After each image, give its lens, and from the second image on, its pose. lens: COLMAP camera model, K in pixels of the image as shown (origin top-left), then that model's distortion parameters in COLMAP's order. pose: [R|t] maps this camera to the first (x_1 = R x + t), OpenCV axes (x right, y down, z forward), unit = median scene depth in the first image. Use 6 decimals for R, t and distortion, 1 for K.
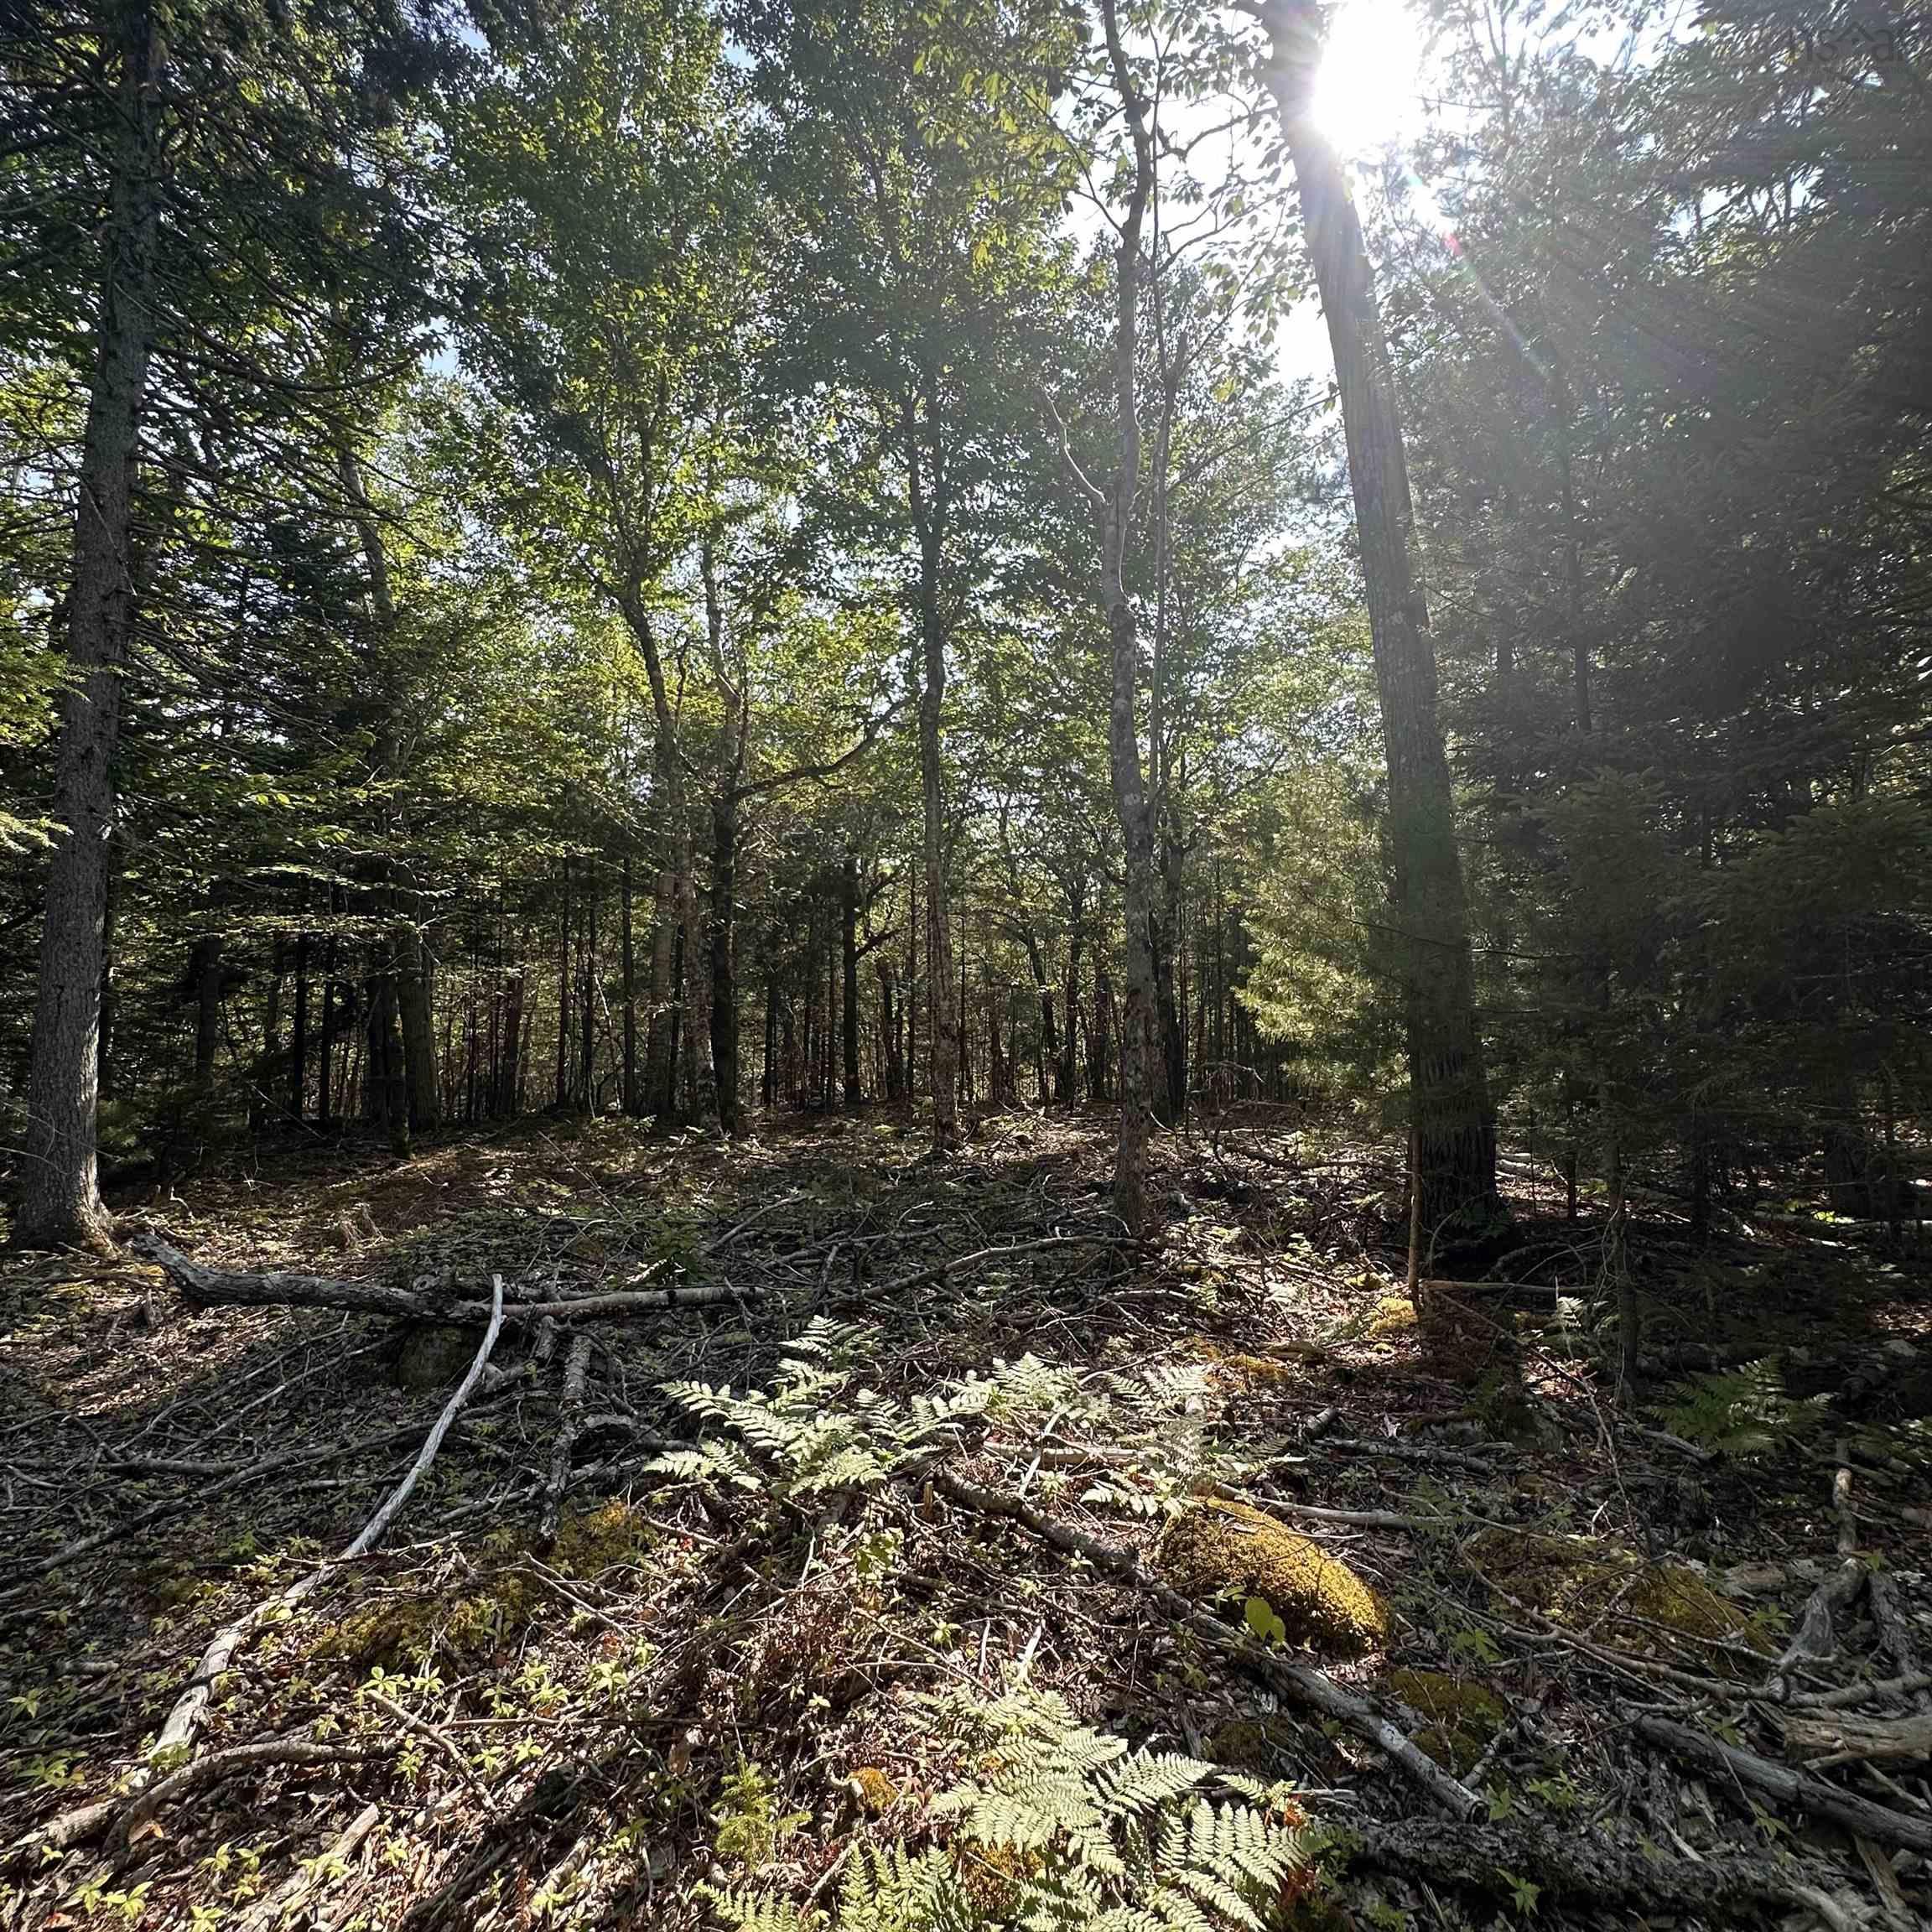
lens RADIAL K [[1039.2, 0, 966.0], [0, 1039.2, 966.0], [0, 0, 1]] dist [-0.000528, 0.000699]
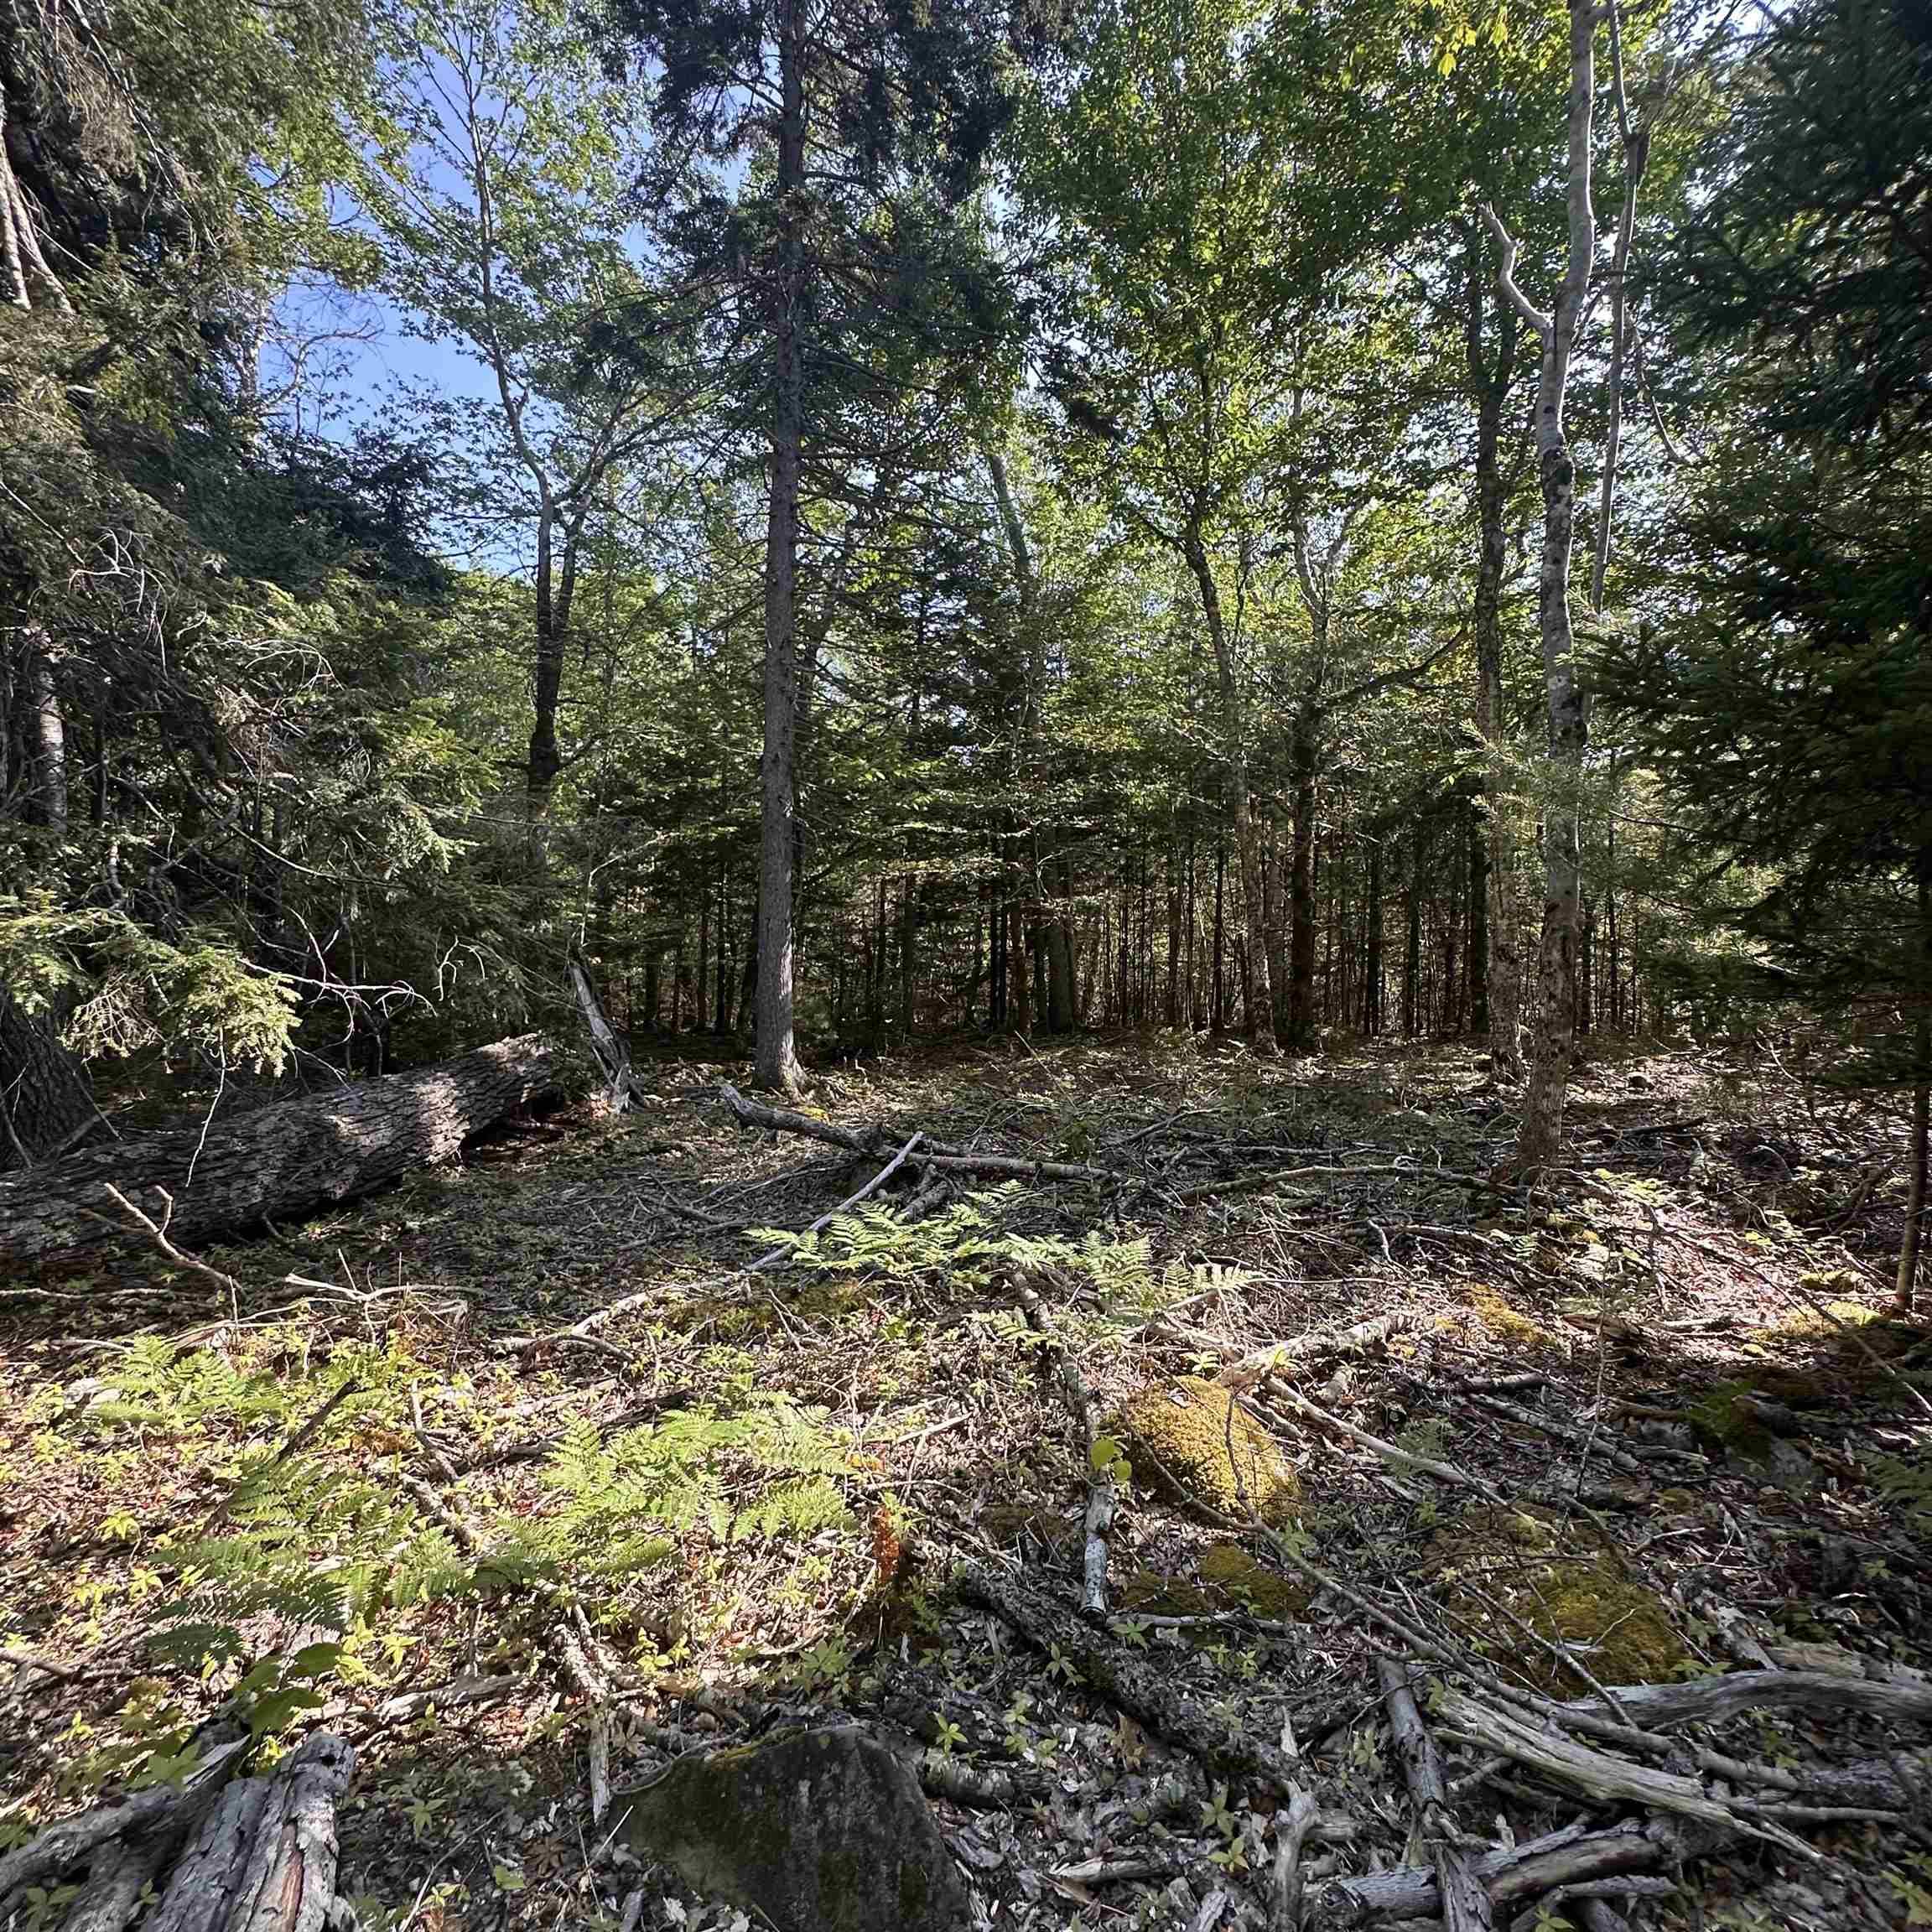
lens RADIAL K [[1039.2, 0, 966.0], [0, 1039.2, 966.0], [0, 0, 1]] dist [-0.000528, 0.000699]
pose [[0.779786, 0.015531, -0.625853, 0.220830], [0.032722, 0.997315, 0.065519, -0.000346], [0.625190, -0.071570, 0.777184, 0.008516]]
